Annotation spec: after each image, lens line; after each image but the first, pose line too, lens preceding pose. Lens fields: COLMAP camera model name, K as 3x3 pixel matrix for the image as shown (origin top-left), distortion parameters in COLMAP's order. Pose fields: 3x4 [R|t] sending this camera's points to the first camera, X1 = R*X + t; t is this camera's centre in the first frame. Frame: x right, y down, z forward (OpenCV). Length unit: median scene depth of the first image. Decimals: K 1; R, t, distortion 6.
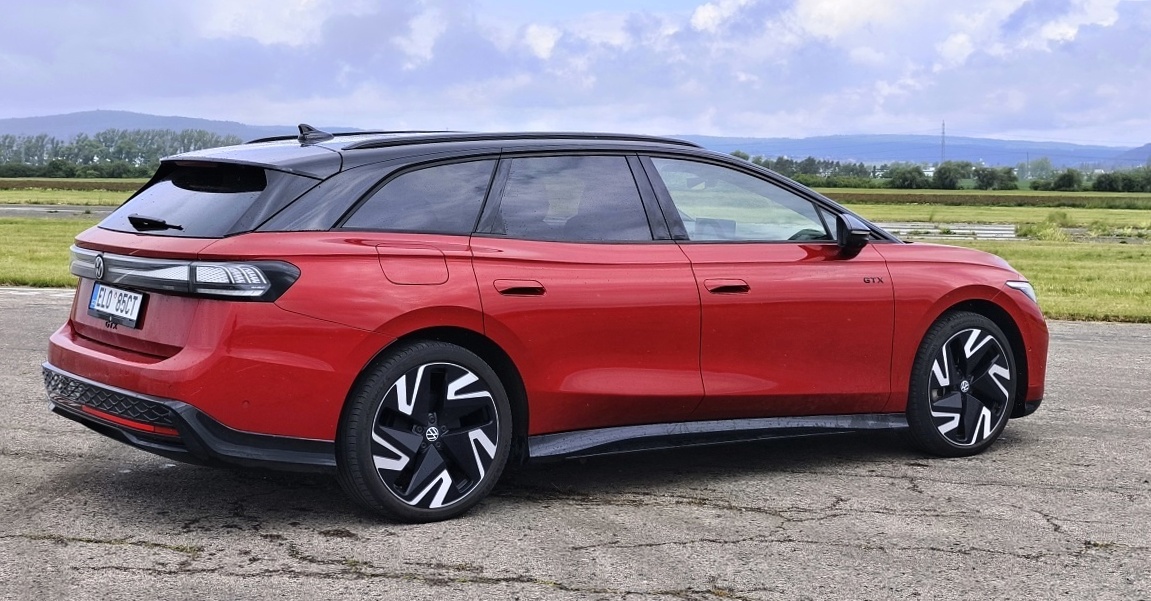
lens RADIAL K [[1869.0, 0, 575.5], [0, 1869.0, 300.5], [0, 0, 1]] dist [0.137882, 0.012926]
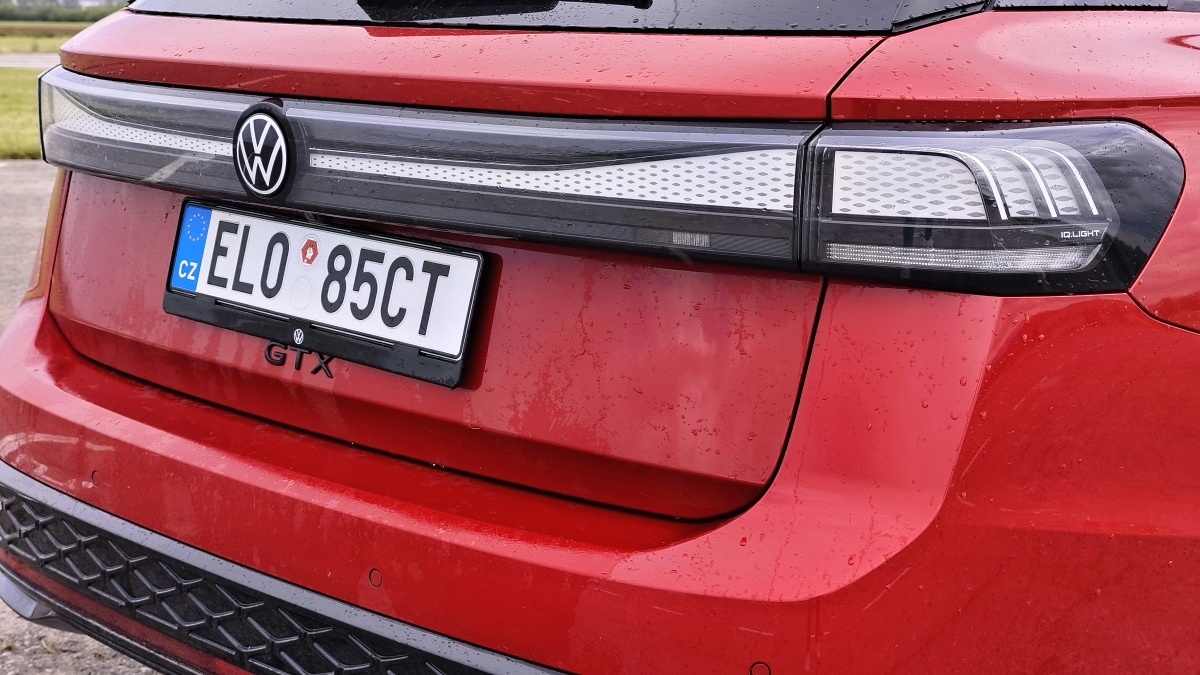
lens RADIAL K [[1871.3, 0, 600.0], [0, 1871.3, 337.5], [0, 0, 1]] dist [0.074803, 0.055663]
pose [[0.976314, -0.037982, 0.213000, -0.265475], [0.015938, 0.994421, 0.104273, -0.018786], [-0.215772, -0.098408, 0.971472, 0.728709]]
